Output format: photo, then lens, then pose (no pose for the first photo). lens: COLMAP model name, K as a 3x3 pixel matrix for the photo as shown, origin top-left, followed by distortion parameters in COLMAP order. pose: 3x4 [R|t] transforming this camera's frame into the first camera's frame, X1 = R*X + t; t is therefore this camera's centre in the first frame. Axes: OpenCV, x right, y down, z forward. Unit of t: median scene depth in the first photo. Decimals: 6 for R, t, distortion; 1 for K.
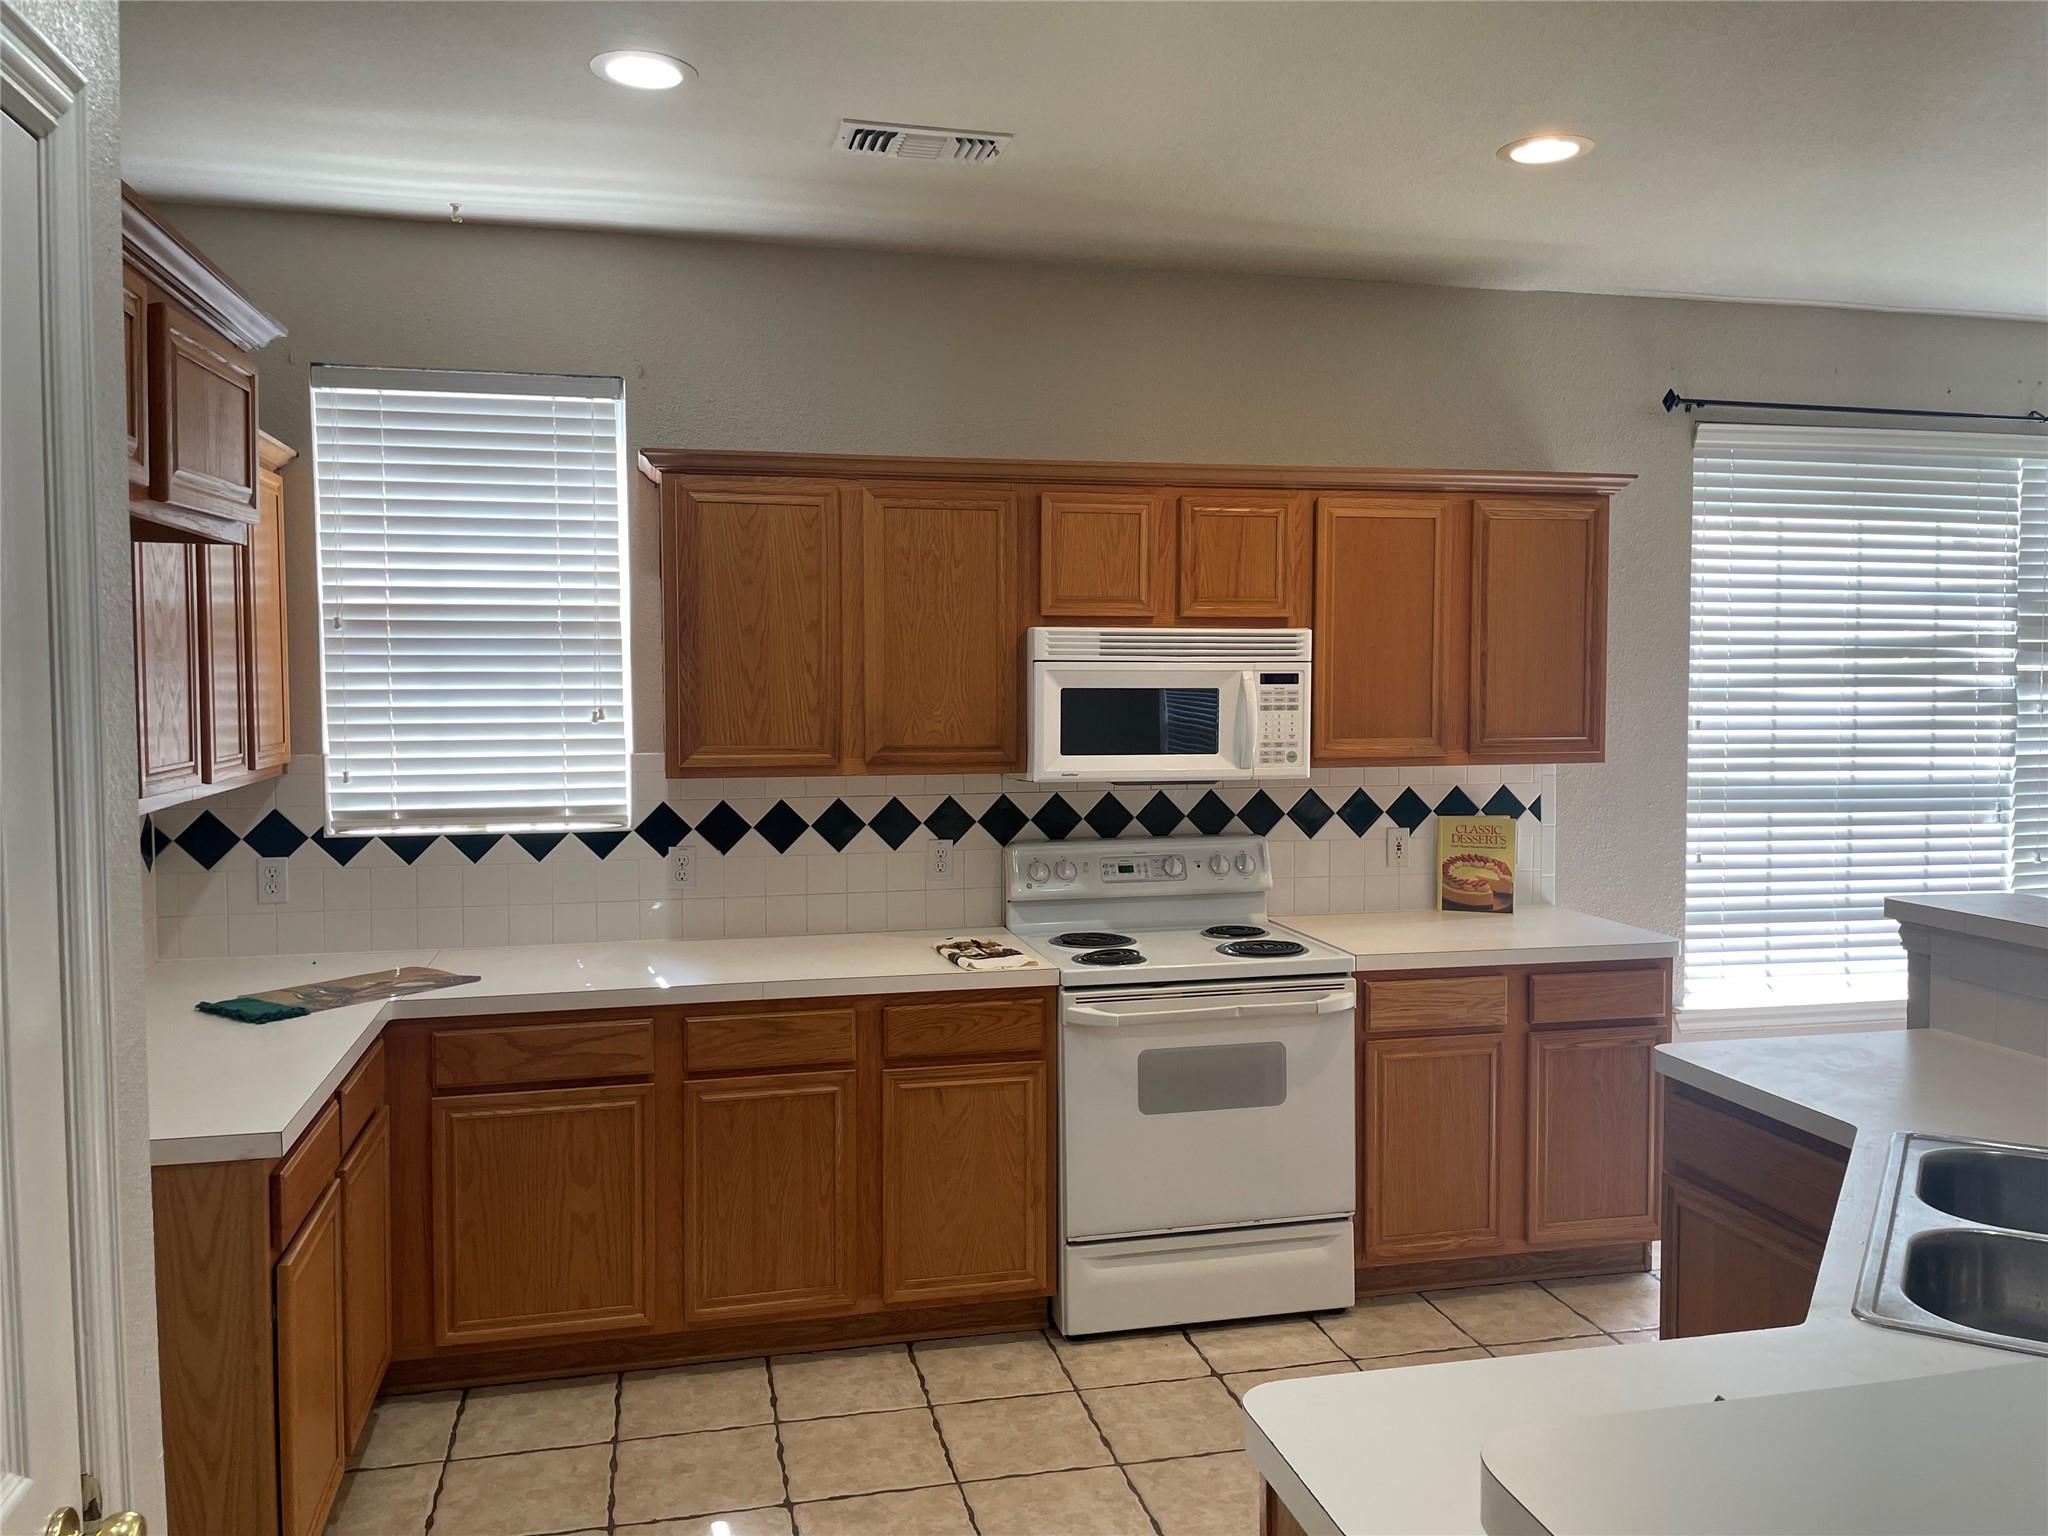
lens RADIAL K [[1561.4, 0, 1039.5], [0, 1561.4, 740.2], [0, 0, 1]] dist [0.092386, -0.120724]
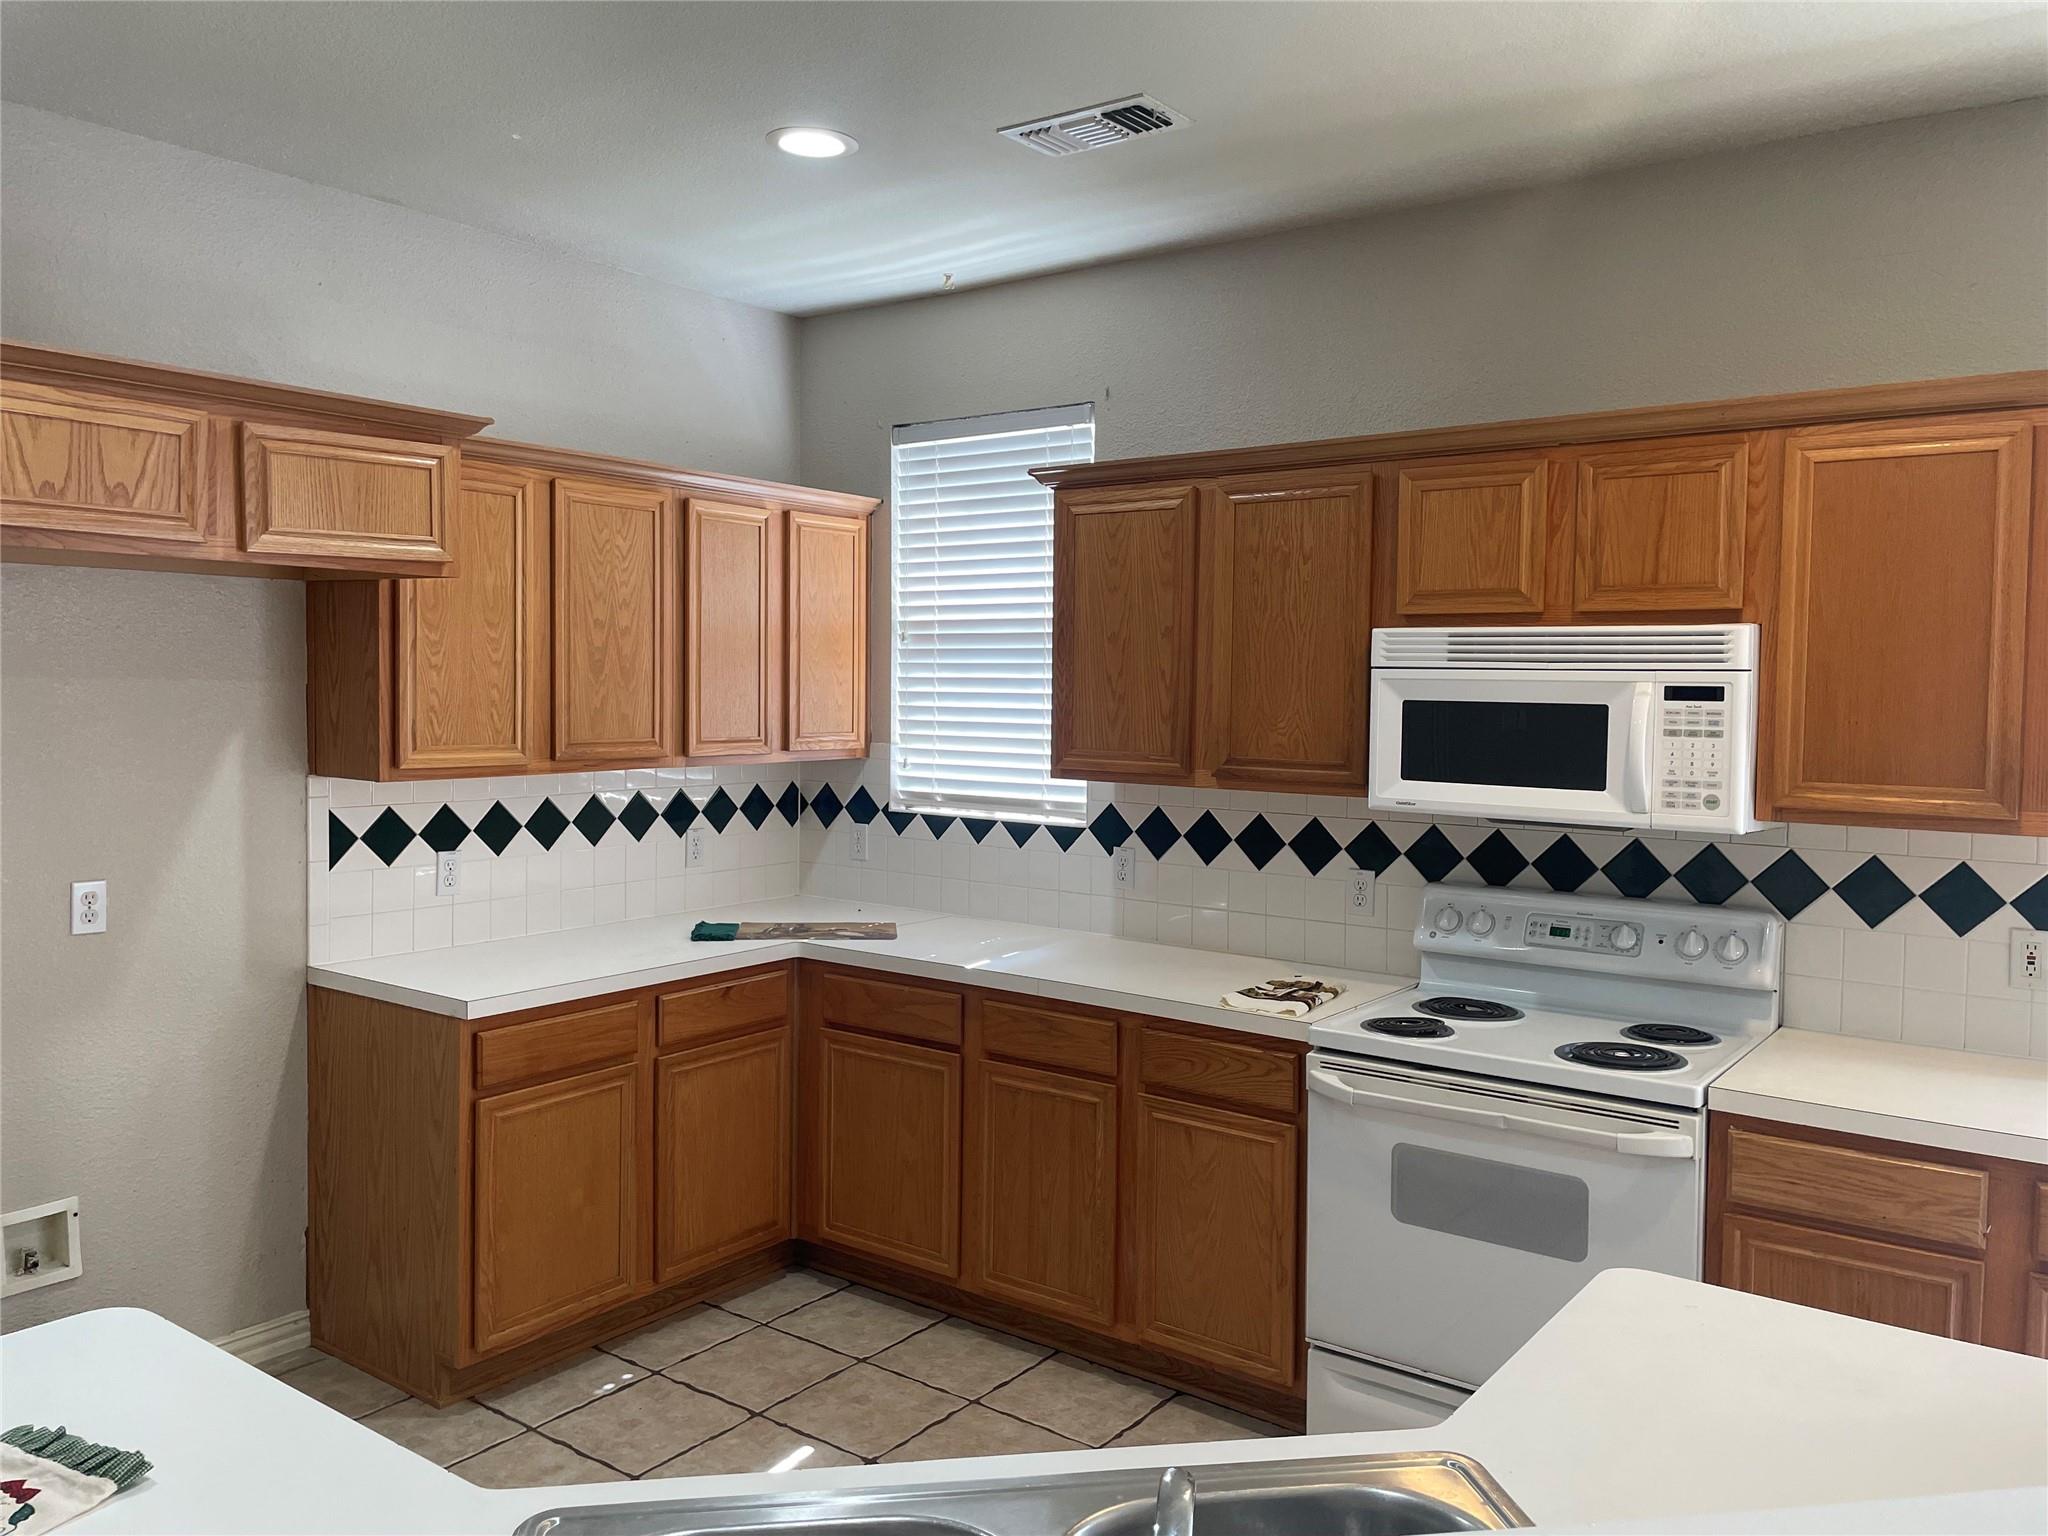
lens RADIAL K [[1561.4, 0, 1005.6], [0, 1561.4, 736.8], [0, 0, 1]] dist [0.092386, -0.120724]
pose [[0.635913, 0.036667, -0.770889, 0.534706], [-0.047320, 0.998844, 0.008475, -0.010526], [0.770308, 0.031089, 0.636913, 0.294052]]
